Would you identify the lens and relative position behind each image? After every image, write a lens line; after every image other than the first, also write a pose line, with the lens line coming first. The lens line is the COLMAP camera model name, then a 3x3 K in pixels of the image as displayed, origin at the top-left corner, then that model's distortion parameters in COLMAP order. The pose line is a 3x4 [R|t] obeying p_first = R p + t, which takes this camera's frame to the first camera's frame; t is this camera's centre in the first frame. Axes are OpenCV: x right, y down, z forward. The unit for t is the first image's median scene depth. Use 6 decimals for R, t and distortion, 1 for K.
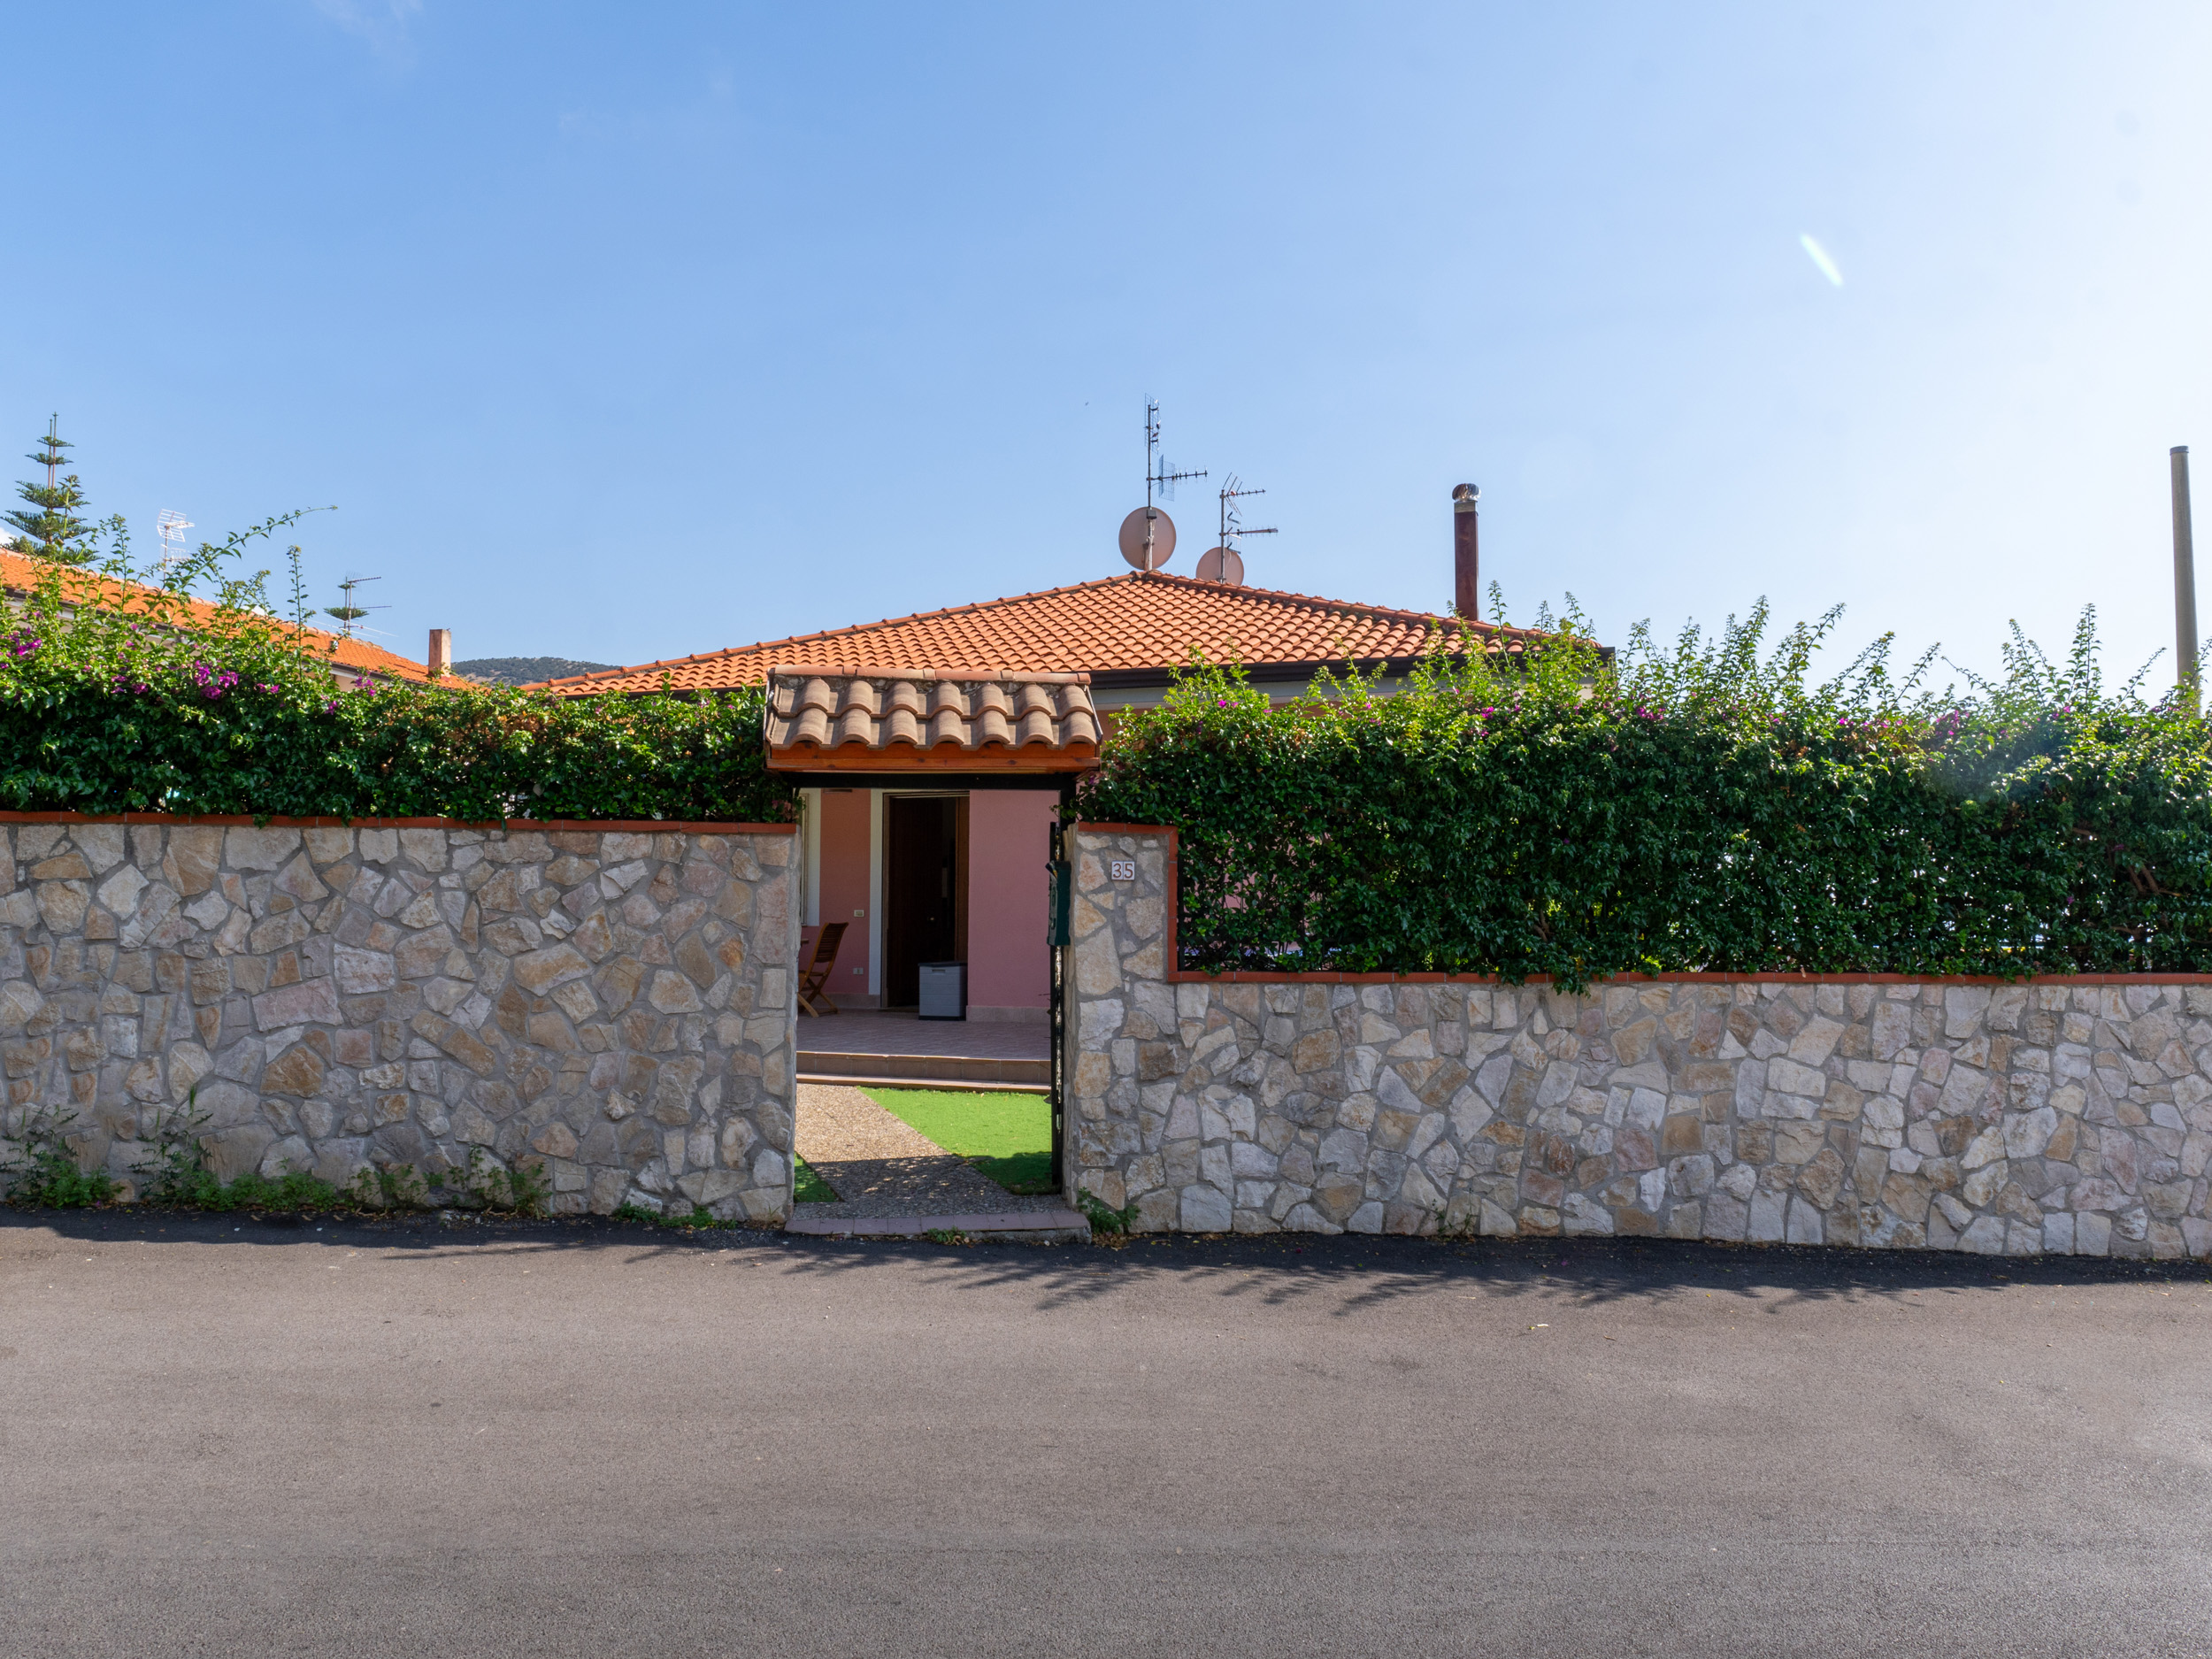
lens RADIAL K [[1560.5, 0, 1106.0], [0, 1560.5, 829.5], [0, 0, 1]] dist [0.000676, 0.000087]
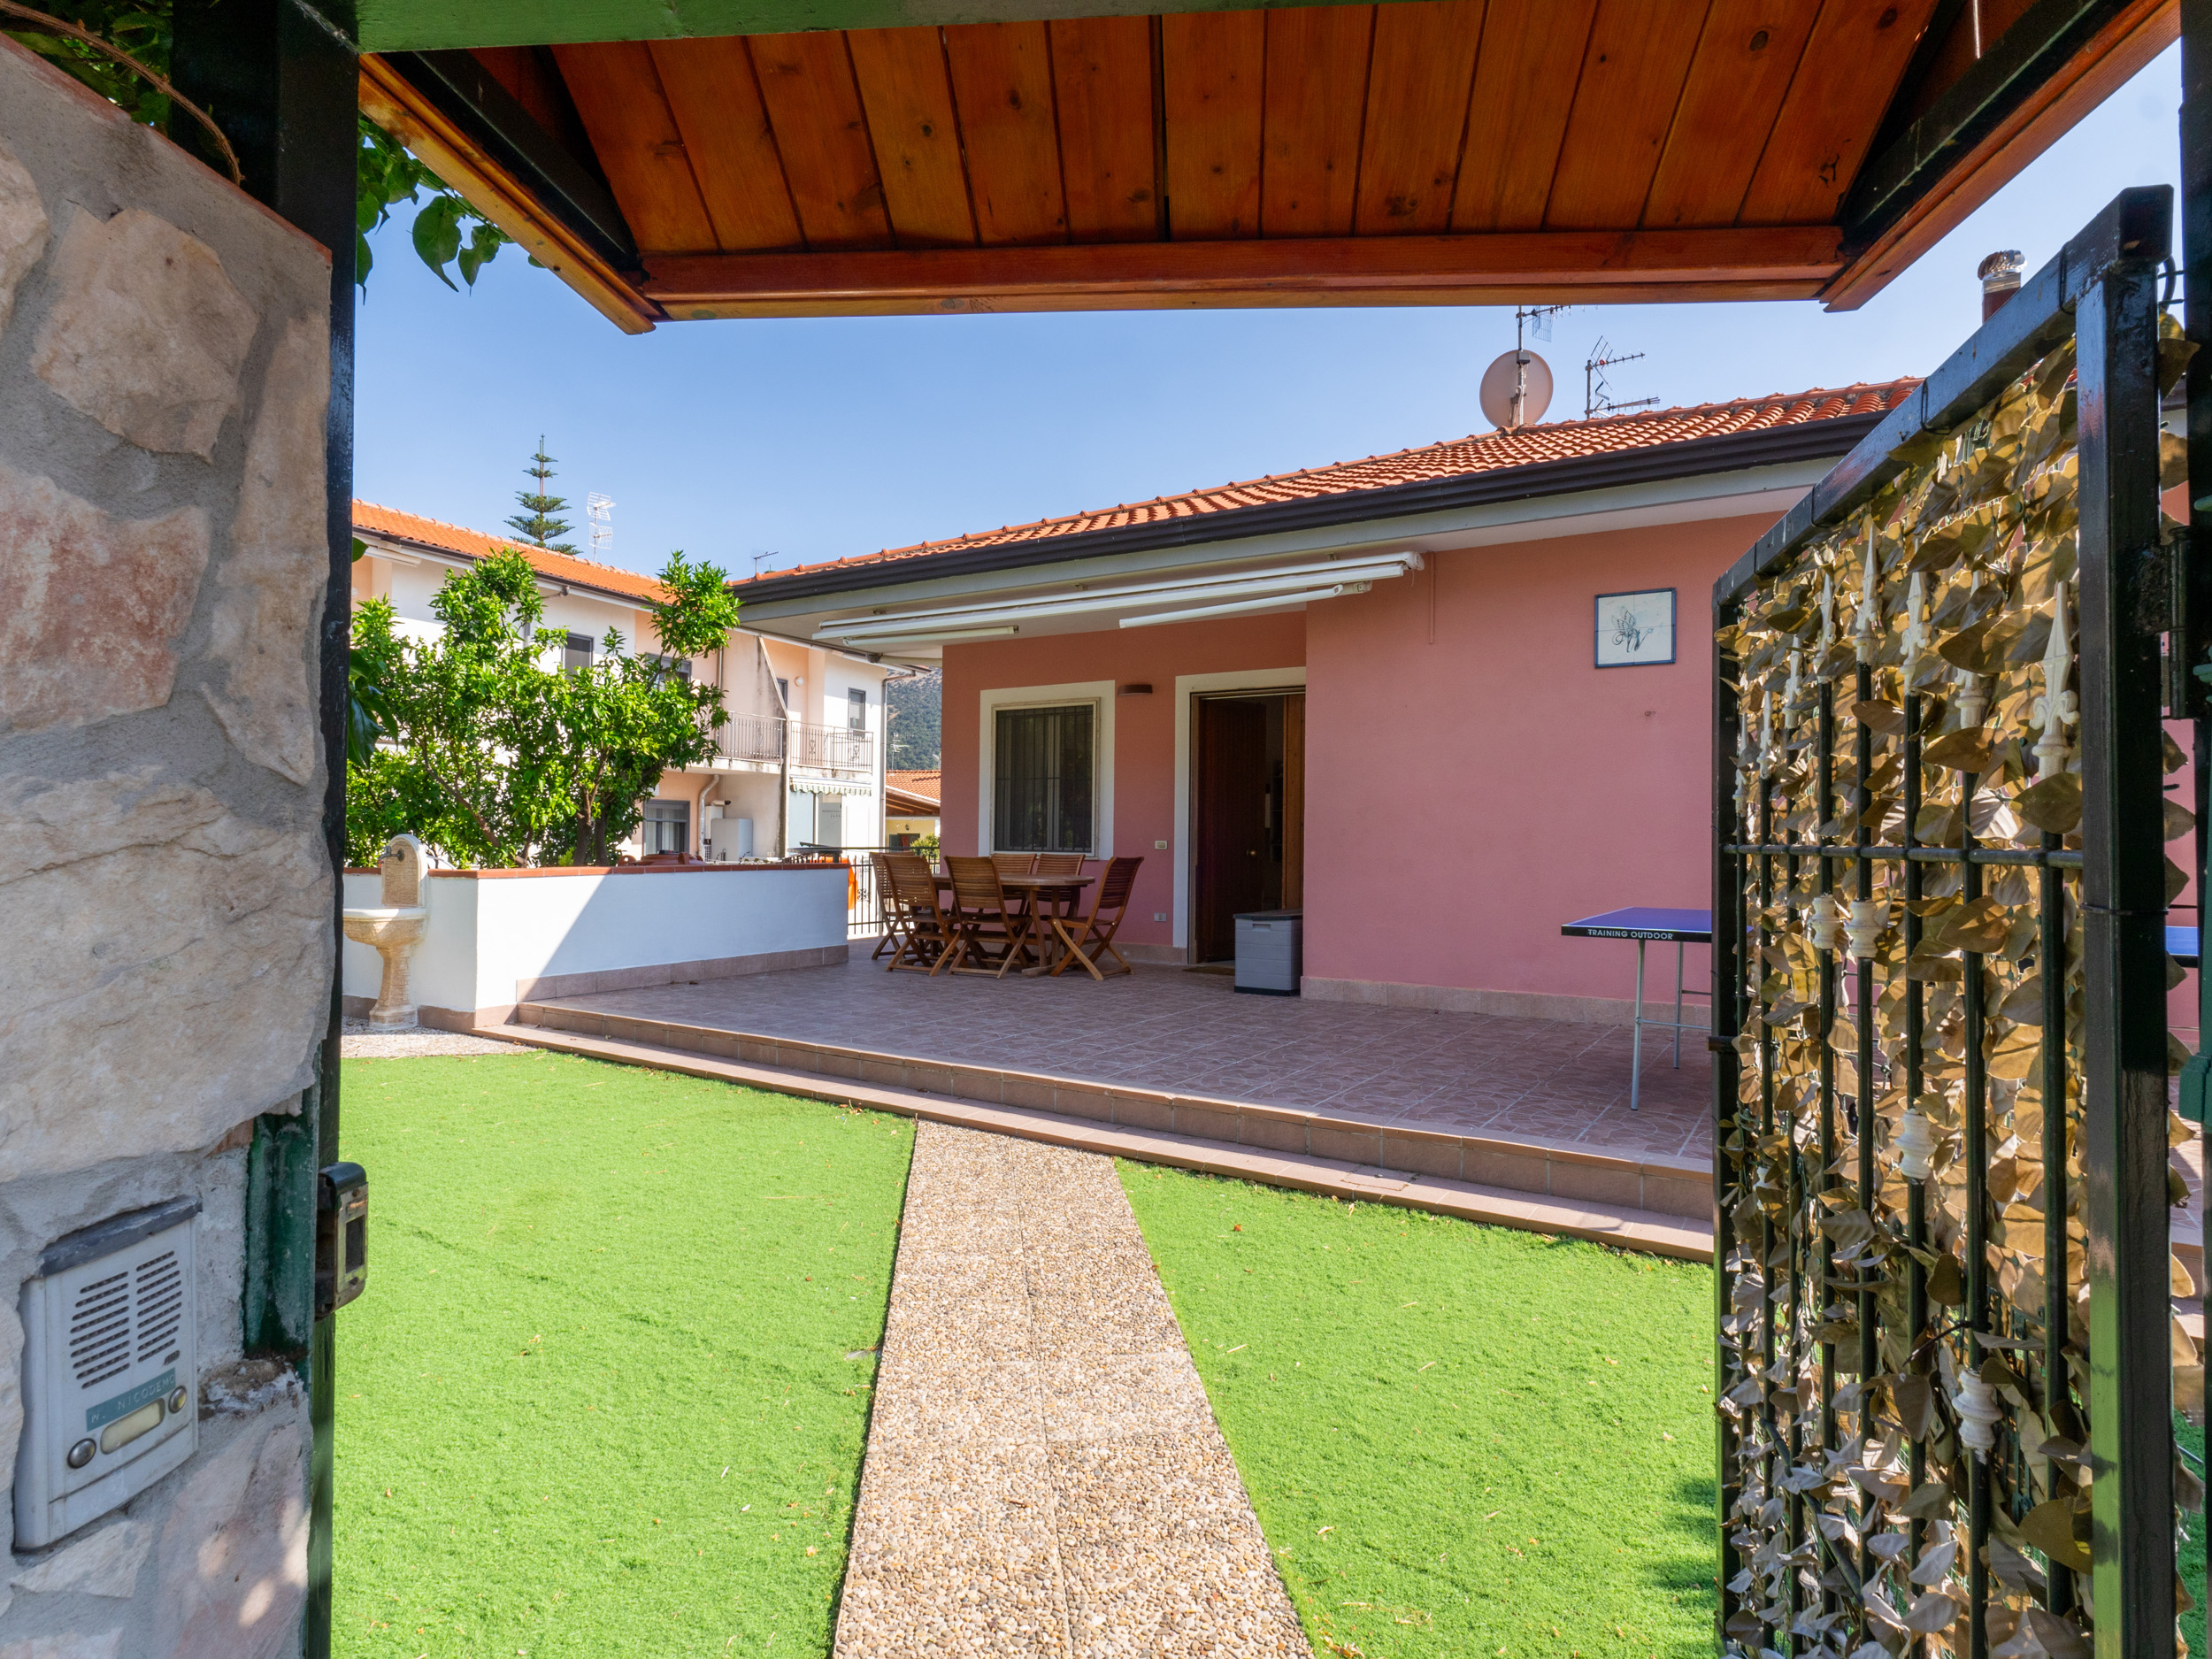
lens RADIAL K [[1186.3, 0, 1105.7], [0, 1186.3, 823.8], [0, 0, 1]] dist [-0.000451, 0.000342]
pose [[0.972977, 0.005331, -0.230840, -0.039679], [0.003017, 0.999355, 0.035793, 0.018270], [0.230882, -0.035522, 0.972333, 0.349597]]
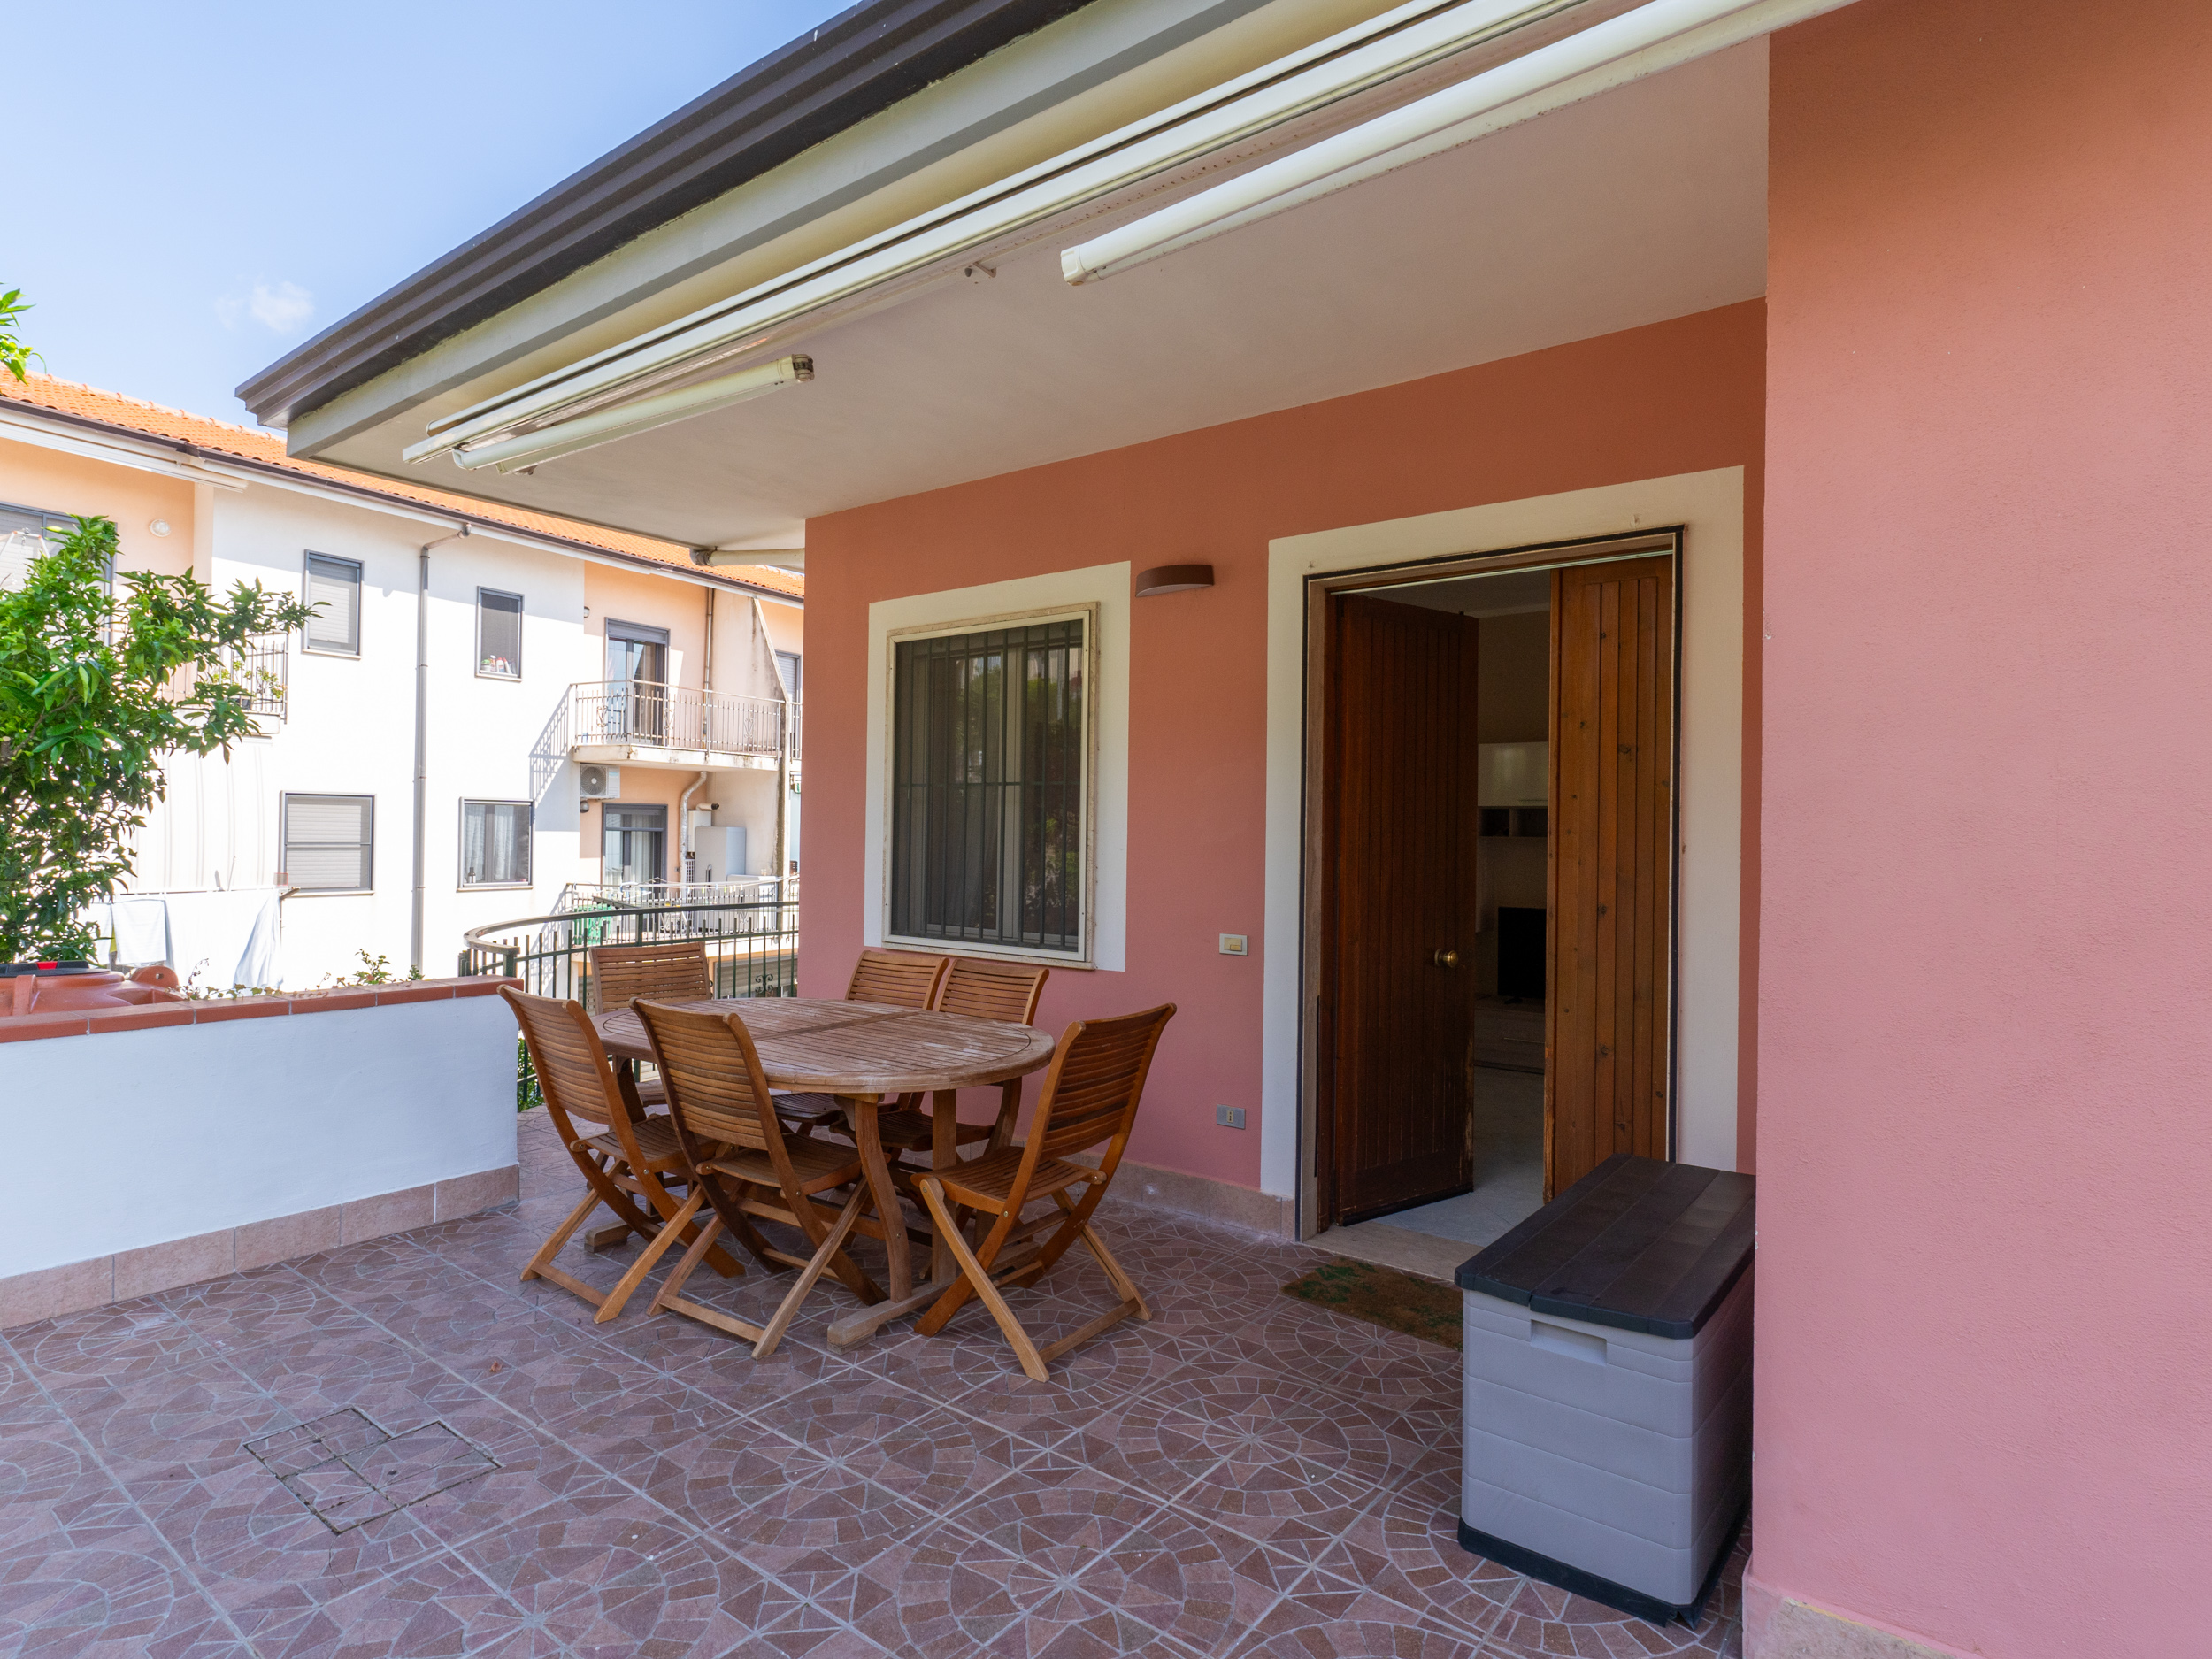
lens RADIAL K [[1166.0, 0, 1106.0], [0, 1166.0, 829.5], [0, 0, 1]] dist [-0.001915, -0.000517]
pose [[0.946981, 0.010007, -0.321134, -0.089979], [0.005125, 0.998917, 0.046240, 0.015057], [0.321249, -0.045434, 0.945904, 0.654394]]
